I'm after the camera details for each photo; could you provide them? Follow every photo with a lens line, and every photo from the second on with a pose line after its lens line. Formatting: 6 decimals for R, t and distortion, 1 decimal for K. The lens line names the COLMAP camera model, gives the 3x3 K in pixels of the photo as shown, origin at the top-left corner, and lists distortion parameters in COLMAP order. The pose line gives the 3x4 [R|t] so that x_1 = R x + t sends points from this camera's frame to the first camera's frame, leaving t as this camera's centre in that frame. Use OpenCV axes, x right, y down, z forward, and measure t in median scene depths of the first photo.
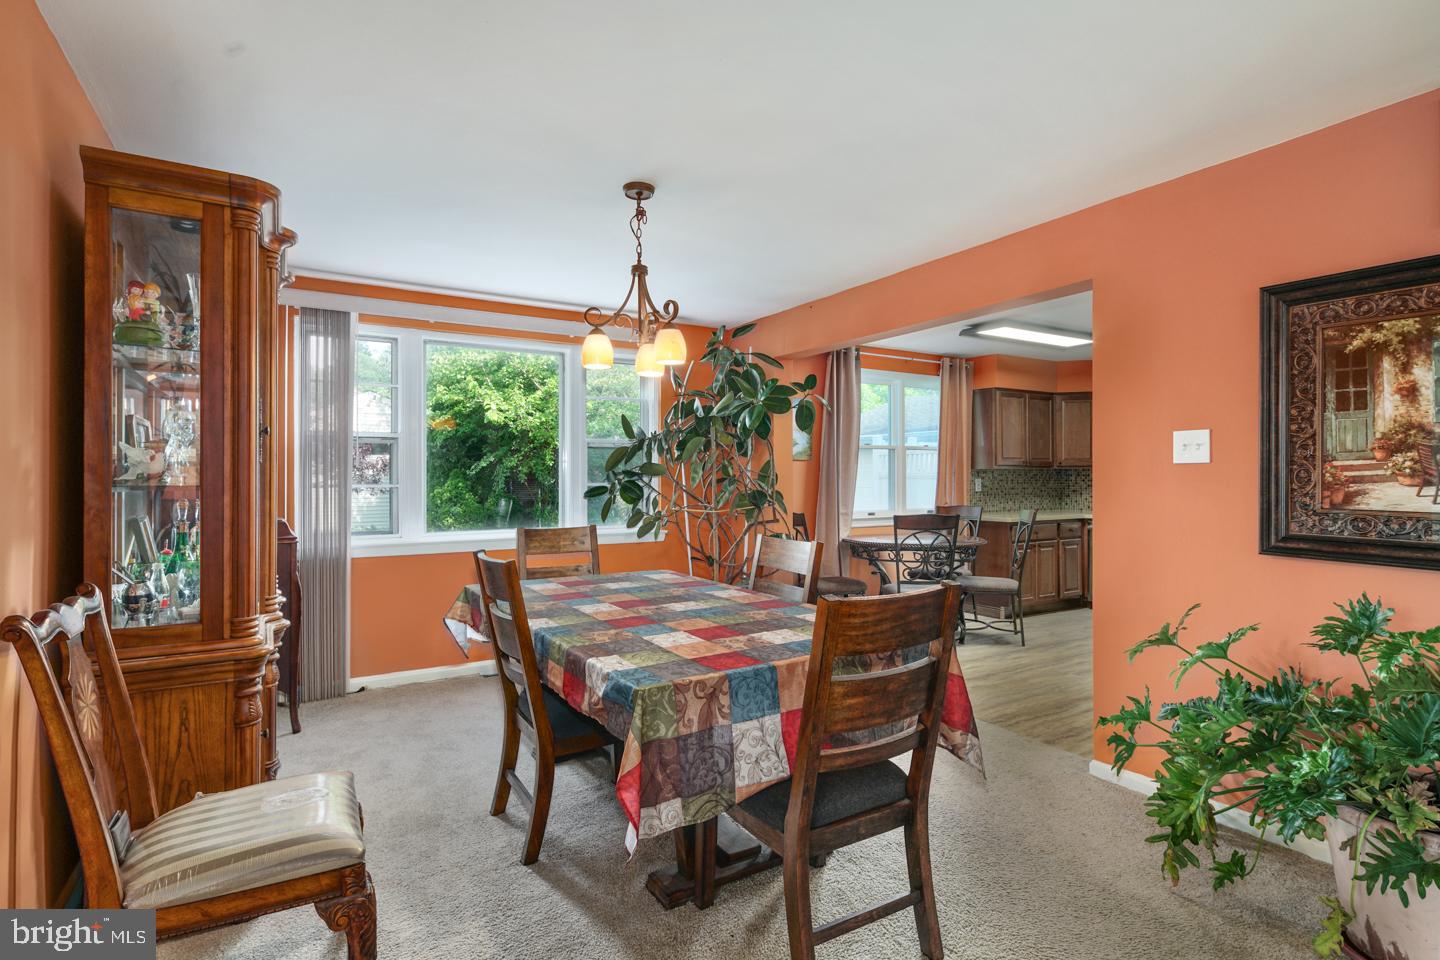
lens RADIAL K [[711.5, 0, 714.2], [0, 711.5, 483.8], [0, 0, 1]] dist [0.005539, -0.004320]
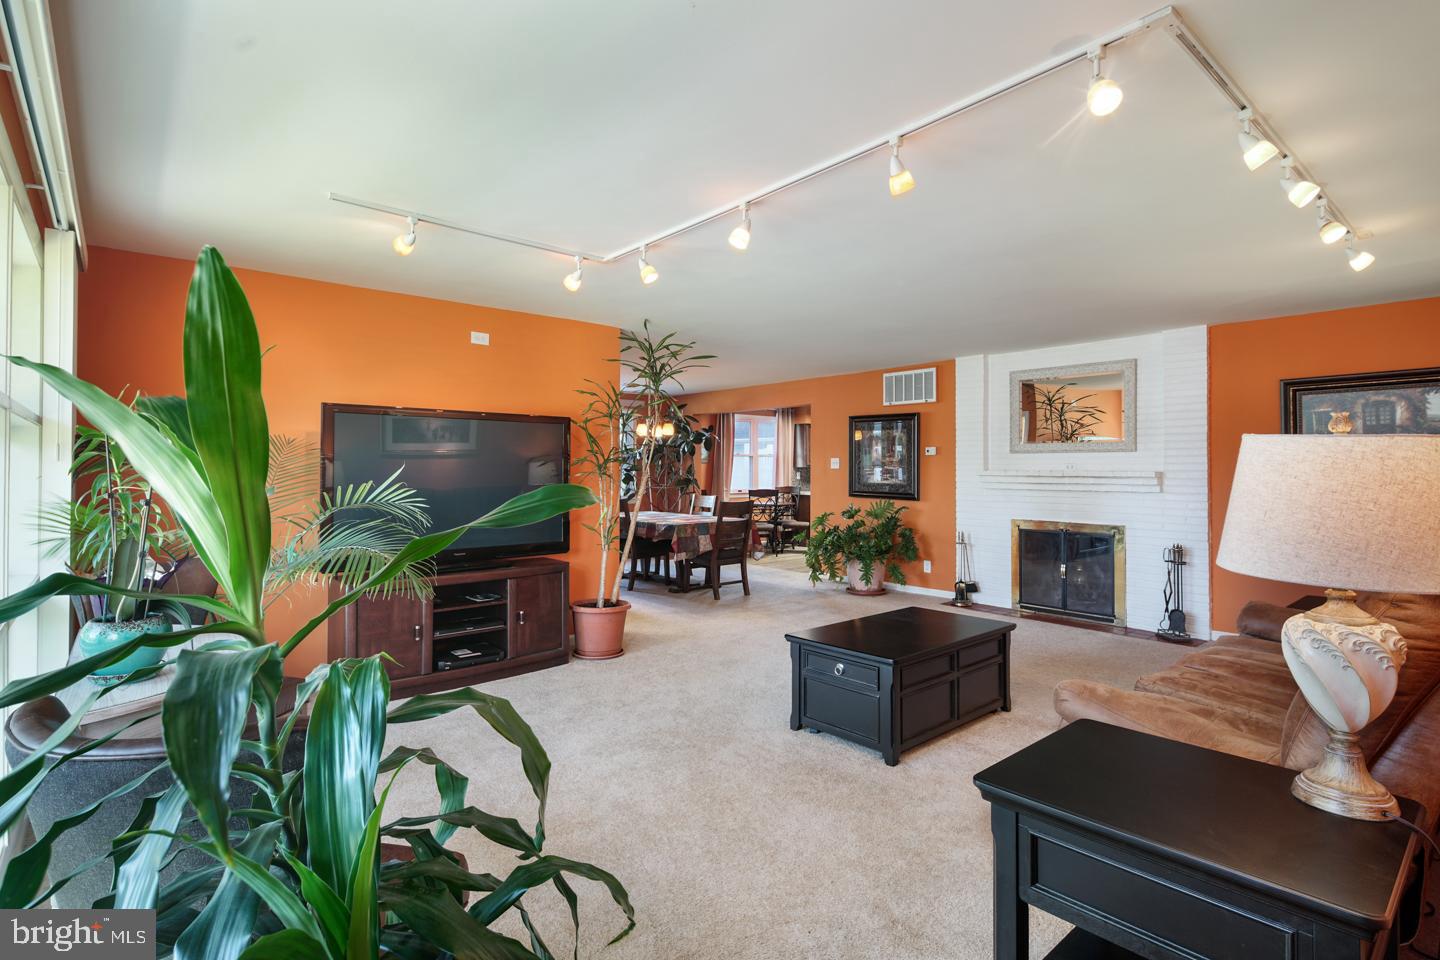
lens RADIAL K [[711.5, 0, 719.8], [0, 711.5, 474.7], [0, 0, 1]] dist [0.005539, -0.004320]
pose [[0.985353, 0.002014, 0.170513, -0.205782], [-0.002147, 0.999998, 0.000595, -0.002372], [-0.170512, -0.000952, 0.985355, -1.133603]]
